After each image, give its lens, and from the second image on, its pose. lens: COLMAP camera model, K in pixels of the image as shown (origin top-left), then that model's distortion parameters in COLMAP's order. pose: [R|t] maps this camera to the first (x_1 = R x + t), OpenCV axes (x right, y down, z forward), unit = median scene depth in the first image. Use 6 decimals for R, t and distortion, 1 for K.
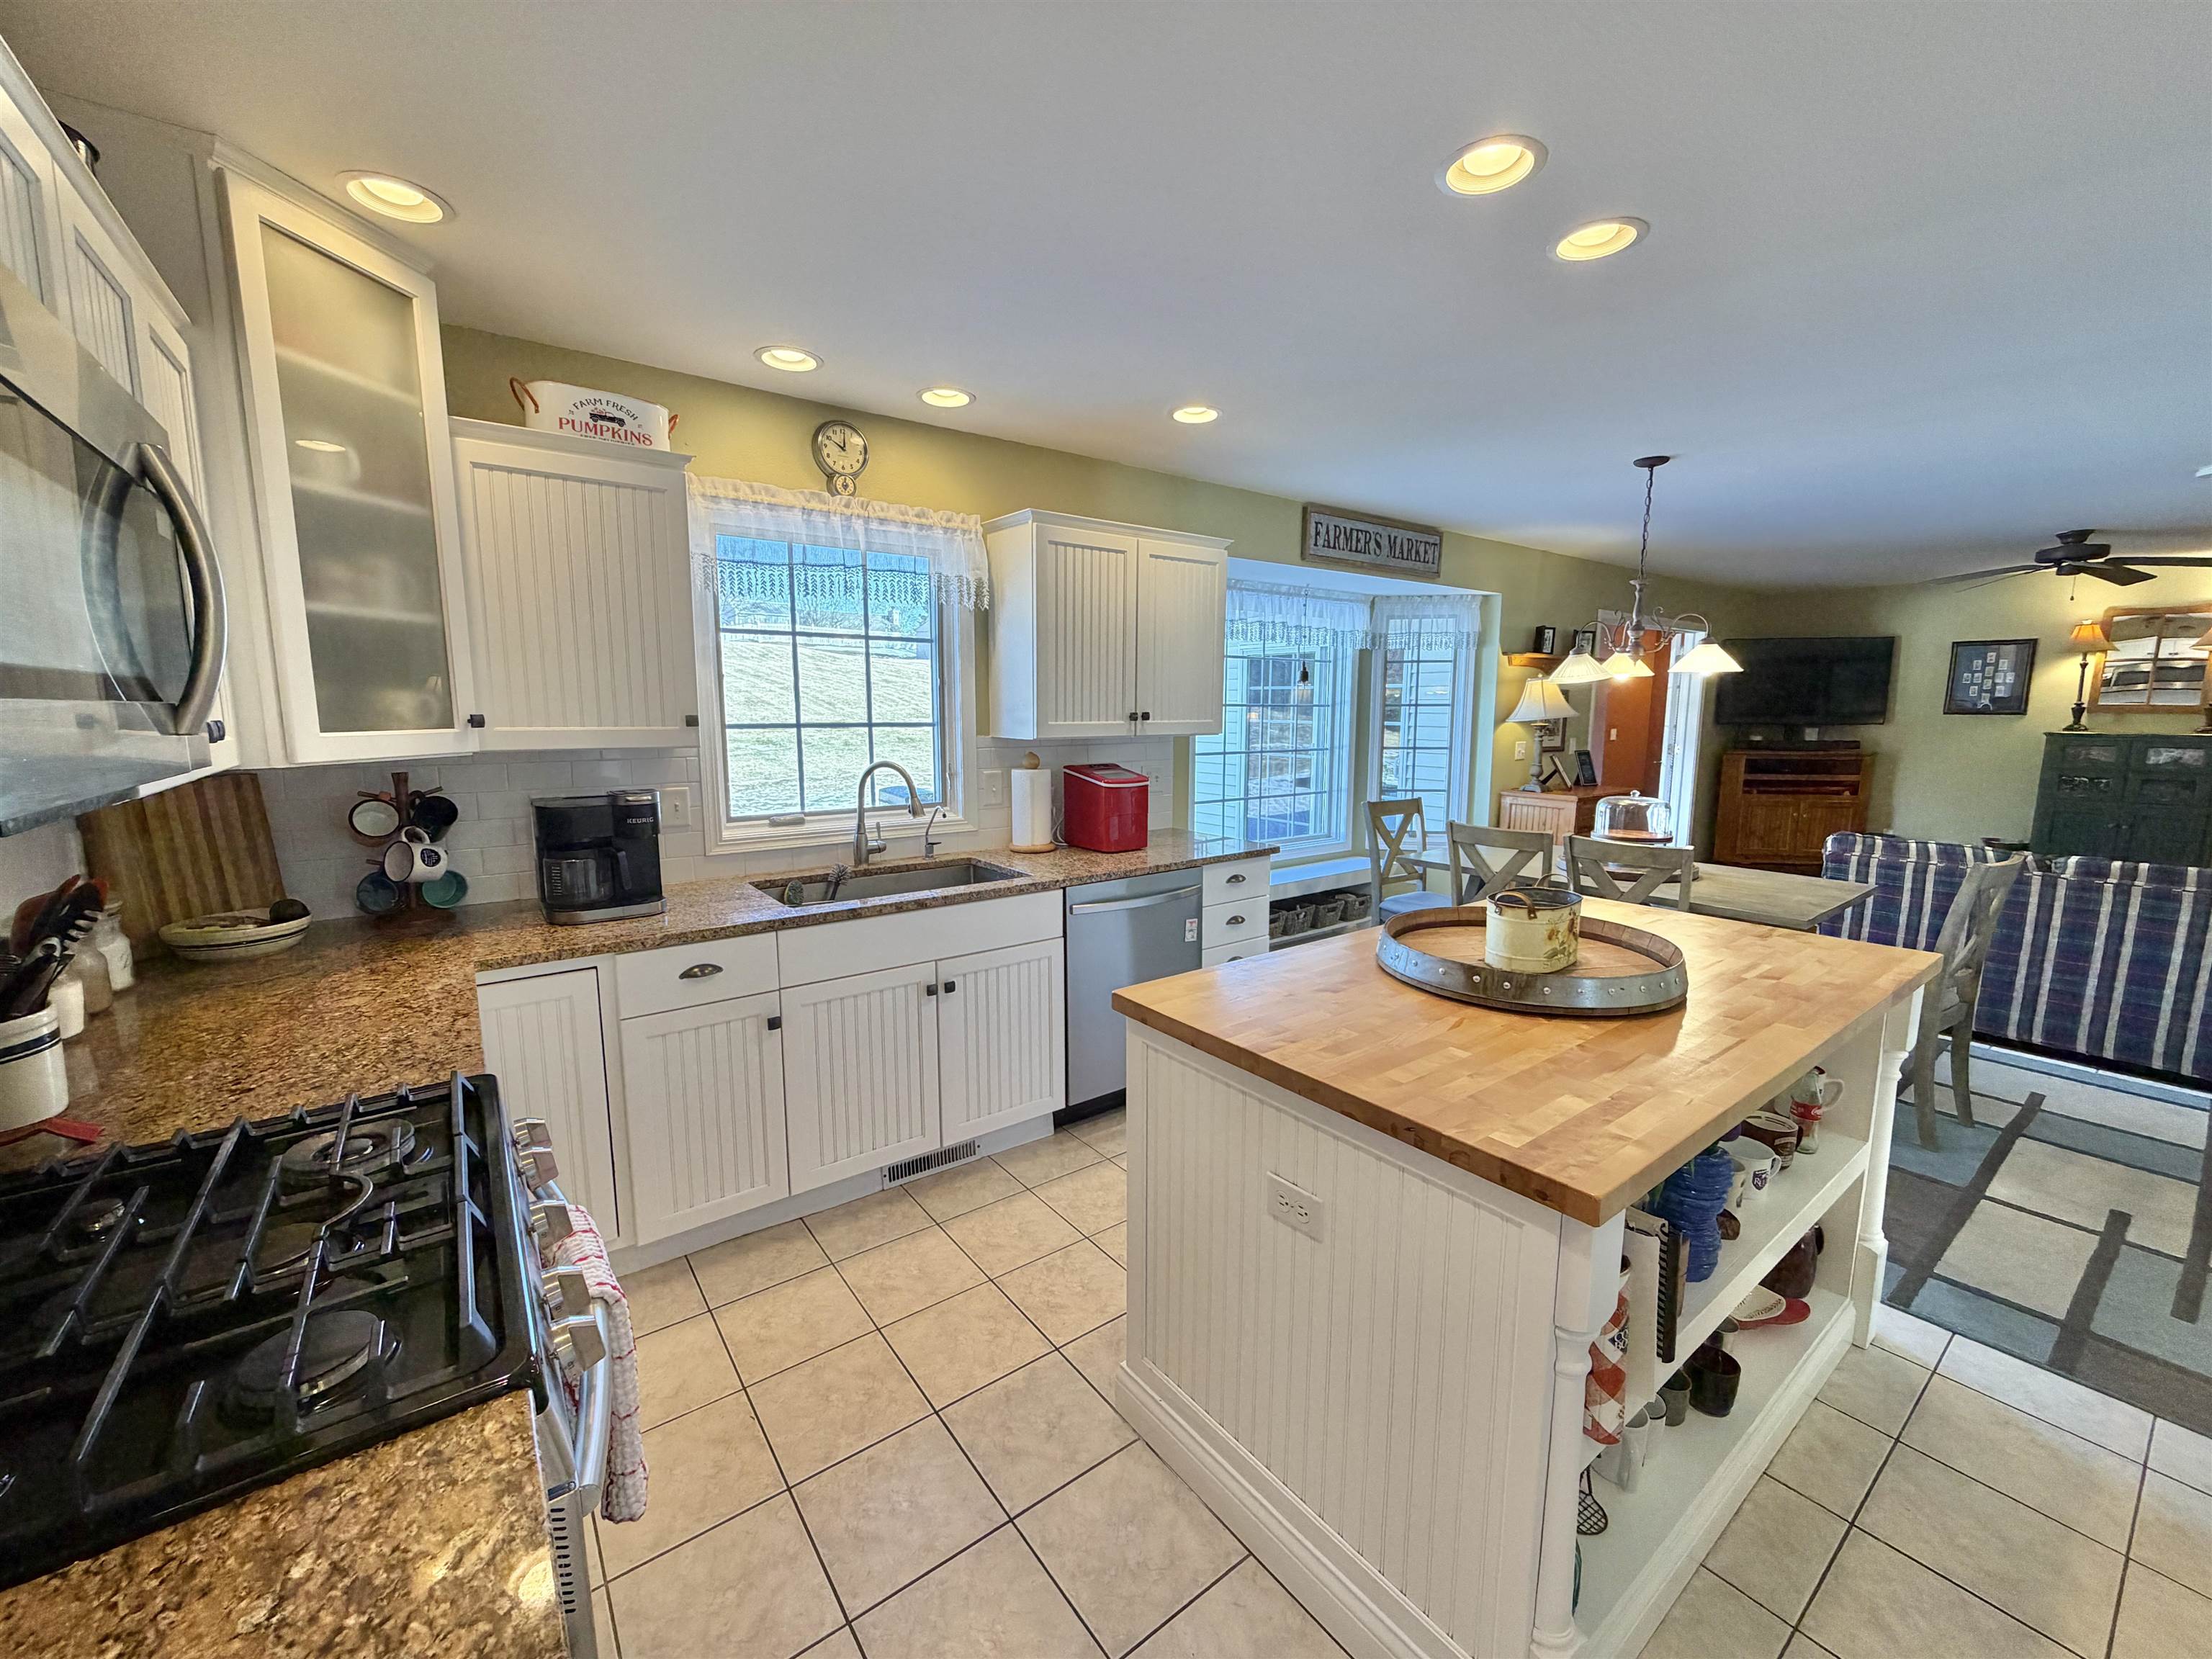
lens RADIAL K [[881.4, 0, 1102.0], [0, 881.4, 828.2], [0, 0, 1]] dist [-0.001785, 0.000914]
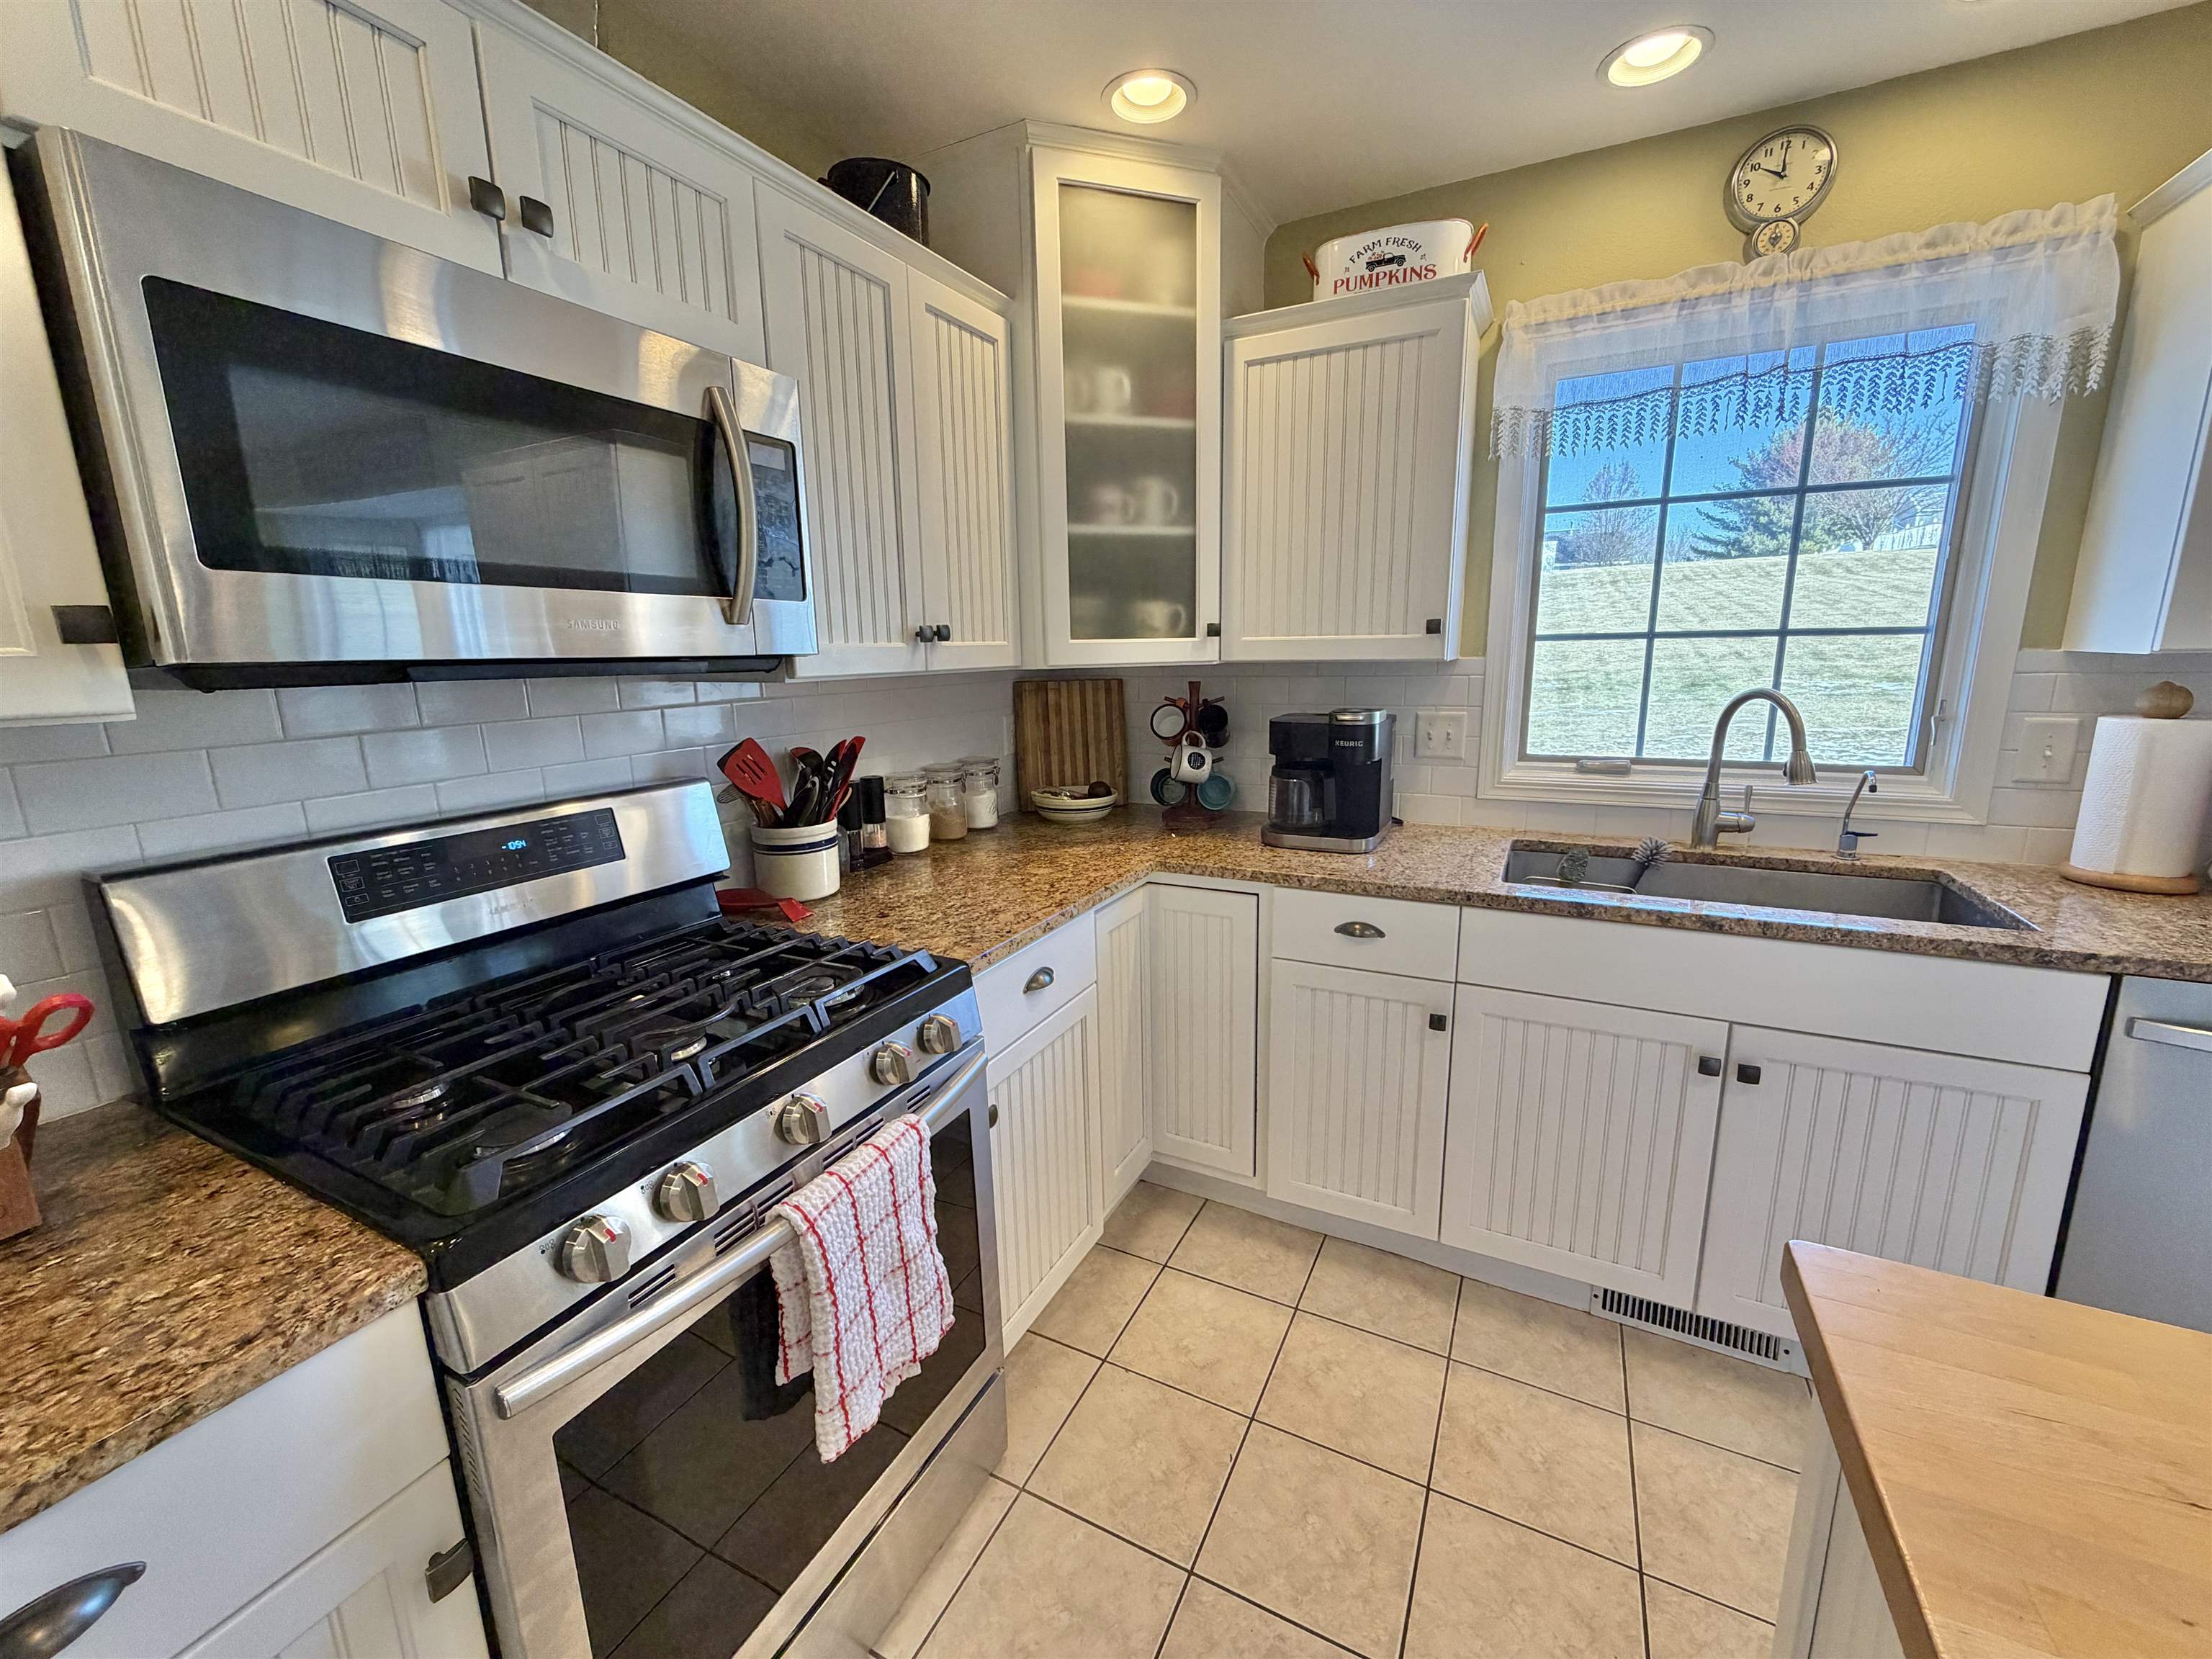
lens RADIAL K [[881.4, 0, 1095.2], [0, 881.4, 829.3], [0, 0, 1]] dist [-0.001785, 0.000914]
pose [[0.432779, 0.170713, -0.885189, 0.112230], [-0.104714, 0.984779, 0.138724, -0.014753], [0.895398, 0.032655, 0.444068, 0.290140]]
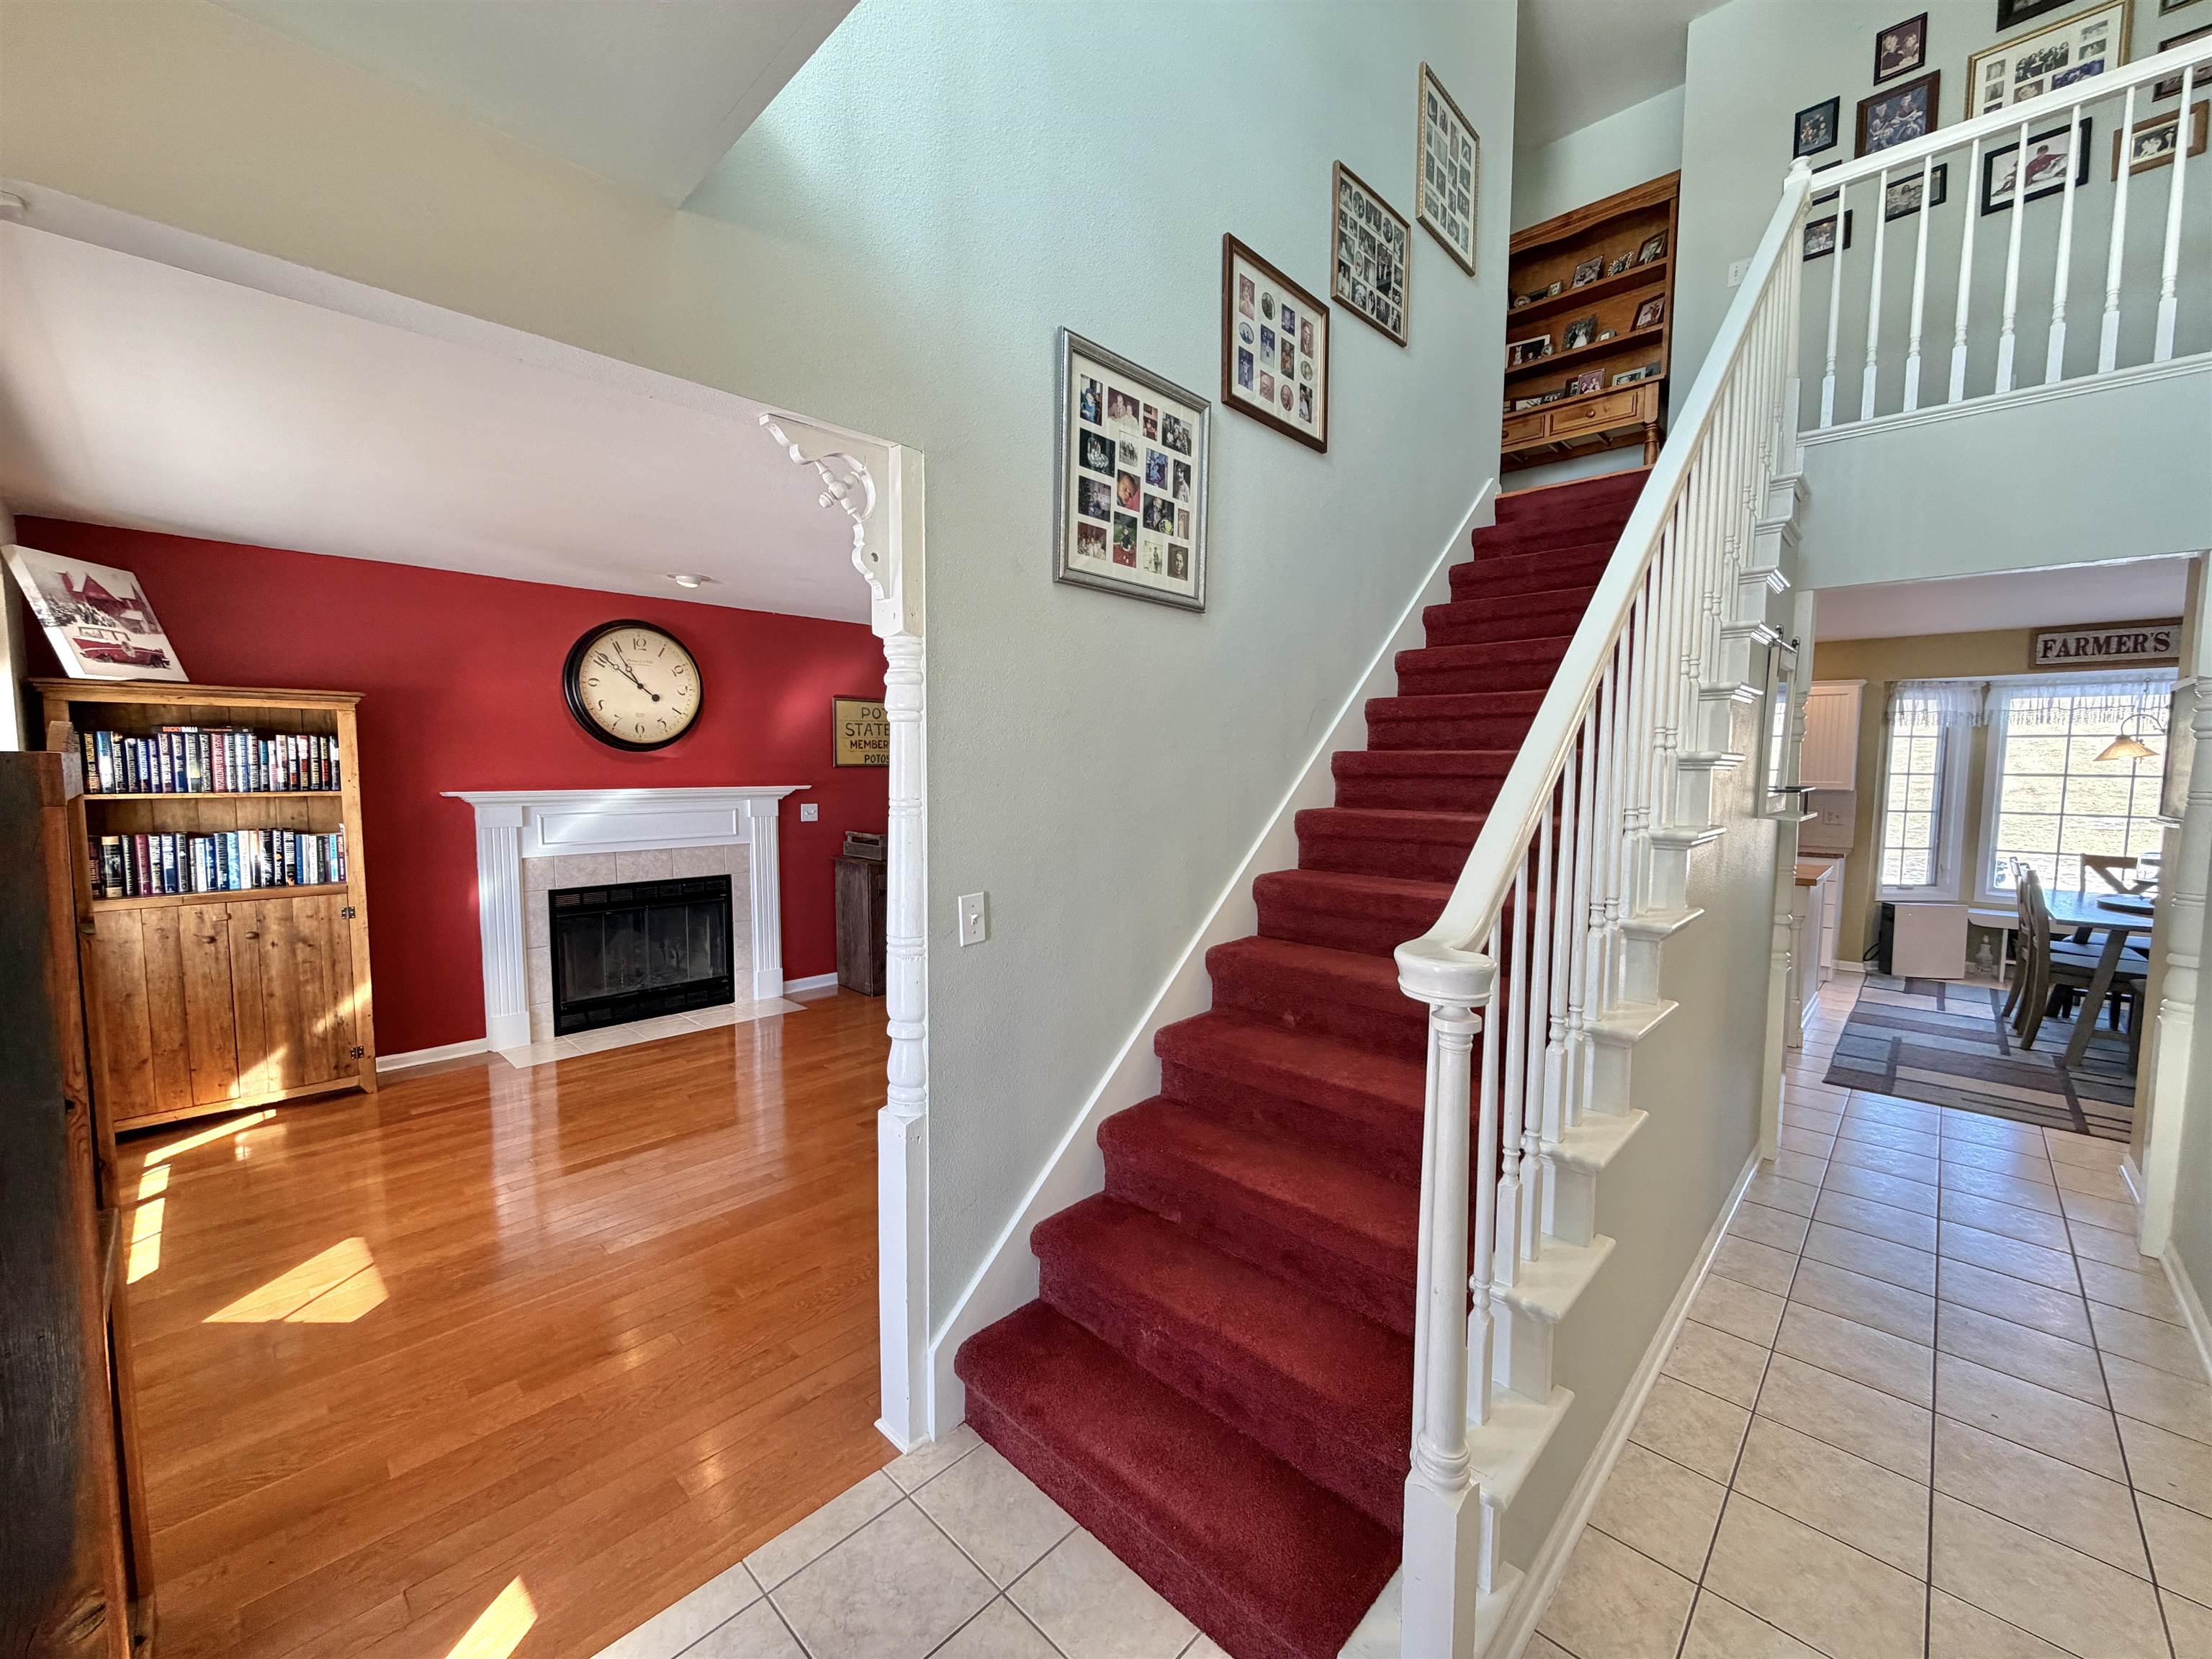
lens RADIAL K [[881.4, 0, 1097.5], [0, 881.4, 826.7], [0, 0, 1]] dist [-0.001785, 0.000914]
pose [[0.160200, 0.076322, -0.984130, 1.876065], [-0.143122, 0.988266, 0.053345, 0.094213], [0.976654, 0.132304, 0.169243, -0.831514]]
